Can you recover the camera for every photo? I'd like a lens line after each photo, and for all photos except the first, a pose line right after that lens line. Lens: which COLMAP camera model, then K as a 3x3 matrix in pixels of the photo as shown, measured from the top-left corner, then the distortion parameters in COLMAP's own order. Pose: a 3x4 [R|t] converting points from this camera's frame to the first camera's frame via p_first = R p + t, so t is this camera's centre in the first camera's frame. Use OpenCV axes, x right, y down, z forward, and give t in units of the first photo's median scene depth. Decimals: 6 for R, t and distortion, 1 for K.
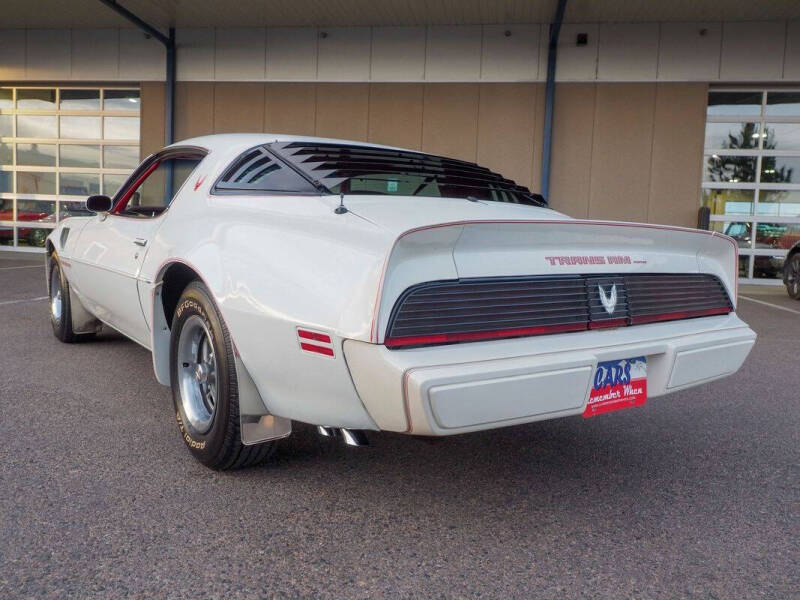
lens RADIAL K [[657.8, 0, 402.9], [0, 657.8, 295.0], [0, 0, 1]] dist [0.004221, -0.001282]
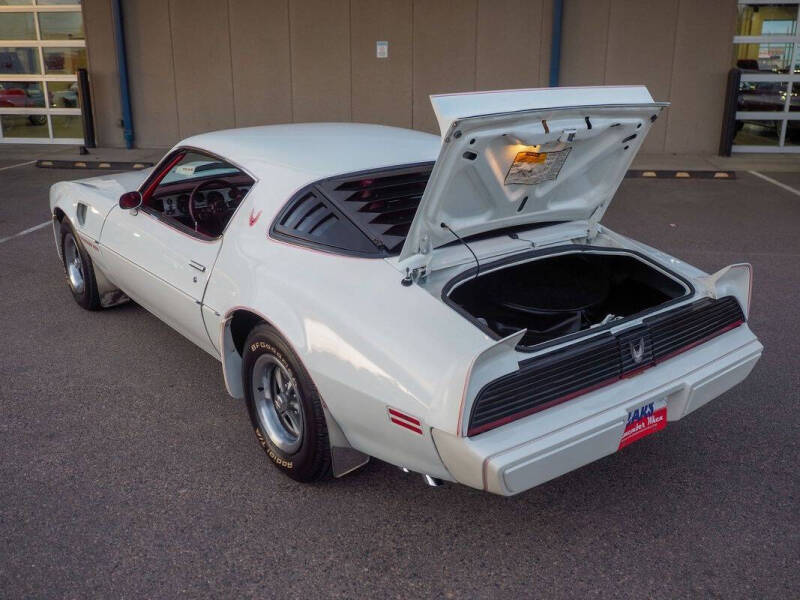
lens RADIAL K [[754.9, 0, 400.0], [0, 754.9, 300.0], [0, 0, 1]] dist [0.007640, -0.000232]
pose [[0.998931, -0.043532, 0.015574, -0.129623], [0.039136, 0.975500, 0.216492, -0.387589], [-0.024617, -0.215651, 0.976160, -0.292686]]
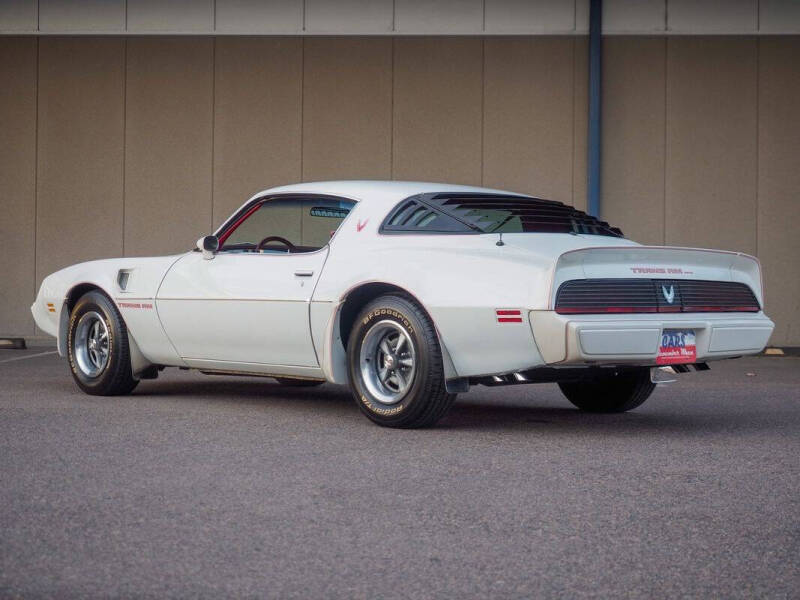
lens RADIAL K [[1592.8, 0, 400.0], [0, 1592.8, 300.0], [0, 0, 1]] dist [-0.000084, -0.068591]
pose [[0.994422, -0.025306, 0.102389, -0.734127], [0.034479, 0.995450, -0.088828, 0.339416], [-0.099675, 0.091863, 0.990770, -2.767344]]
